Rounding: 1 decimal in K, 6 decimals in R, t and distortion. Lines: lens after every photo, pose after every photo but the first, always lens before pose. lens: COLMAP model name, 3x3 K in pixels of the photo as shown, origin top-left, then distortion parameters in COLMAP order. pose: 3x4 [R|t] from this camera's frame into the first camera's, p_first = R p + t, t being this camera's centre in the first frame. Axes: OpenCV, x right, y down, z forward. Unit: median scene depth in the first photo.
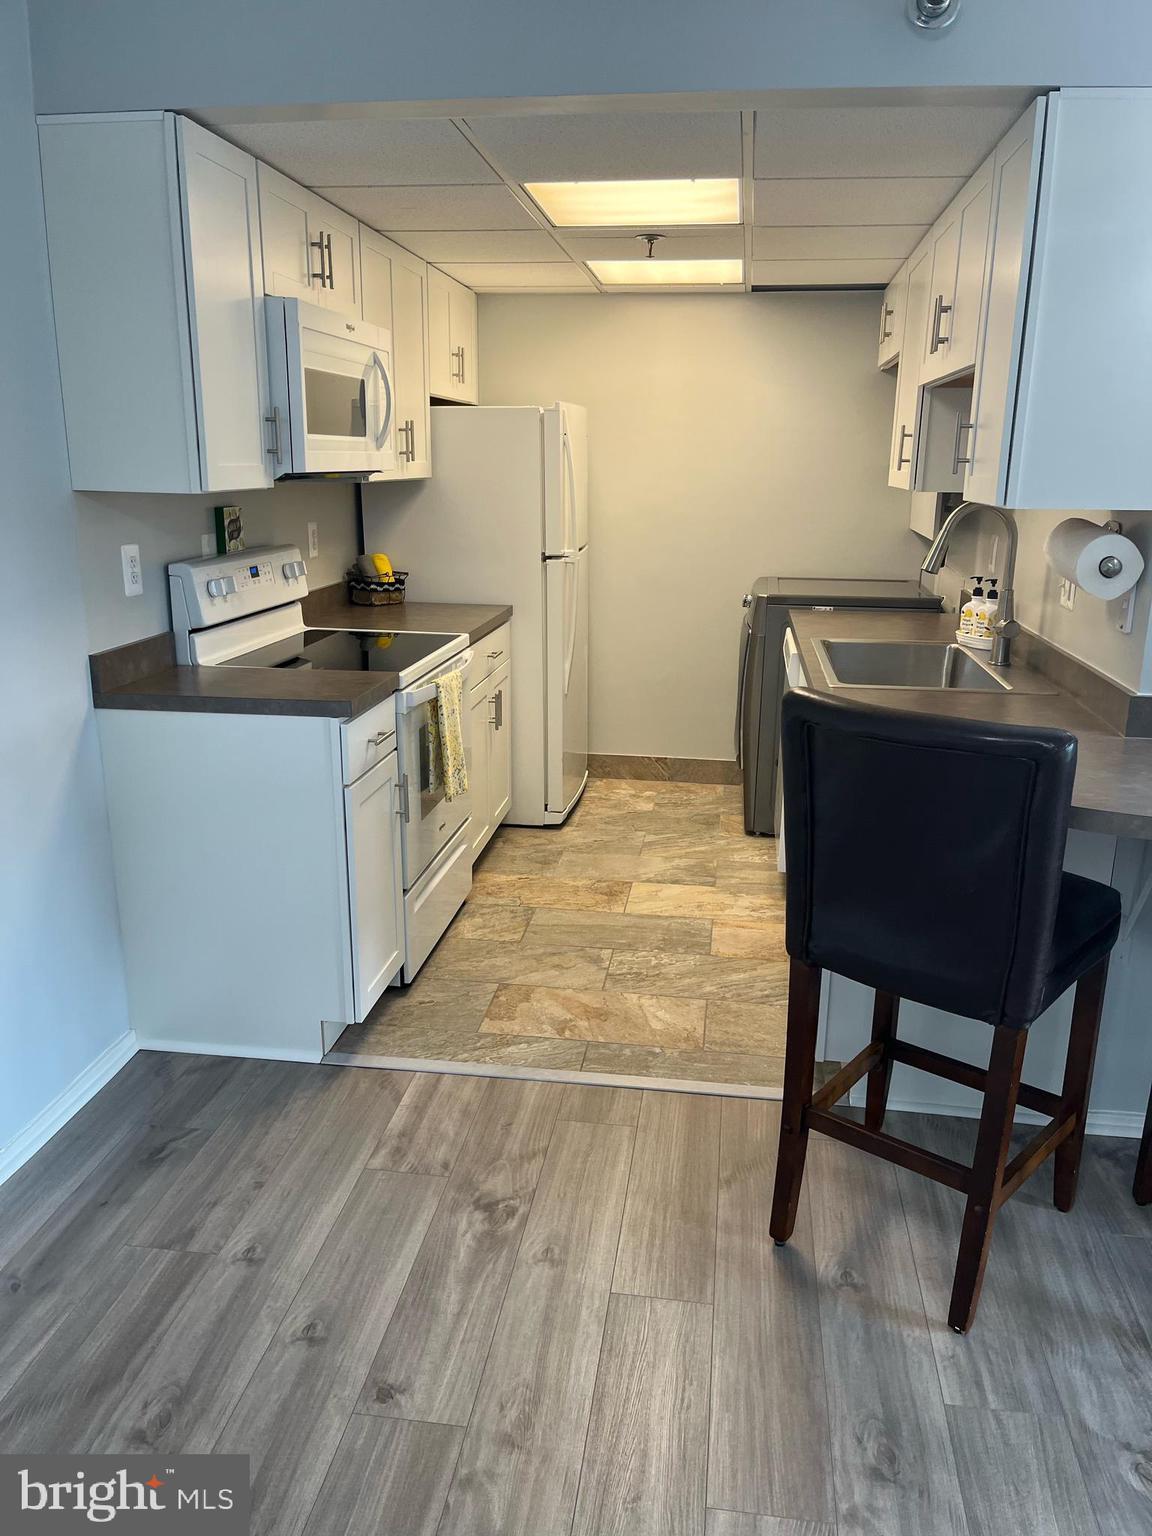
lens RADIAL K [[1133.7, 0, 576.0], [0, 1133.7, 768.0], [0, 0, 1]] dist [0.001814, 0.000691]
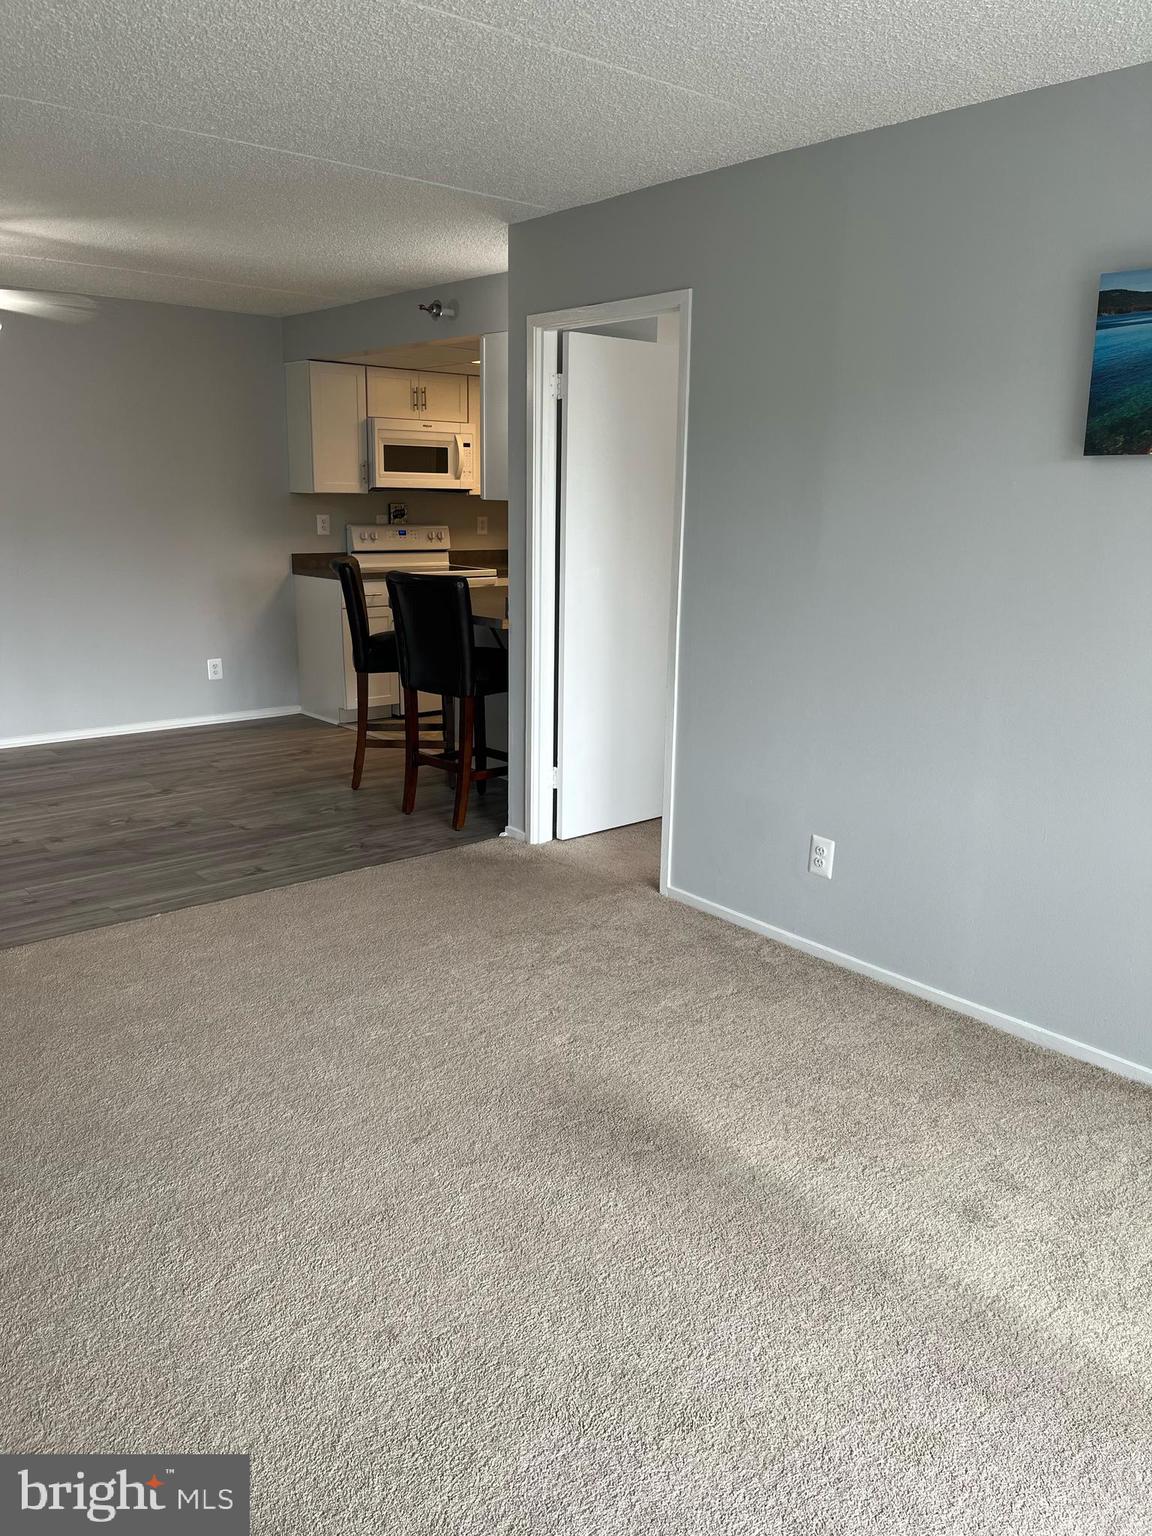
lens RADIAL K [[1133.7, 0, 576.0], [0, 1133.7, 768.0], [0, 0, 1]] dist [0.001814, 0.000691]
pose [[0.753227, 0.159892, -0.638031, 1.738539], [-0.183877, 0.982517, 0.029145, 0.183218], [0.631537, 0.095366, 0.769459, -0.548740]]
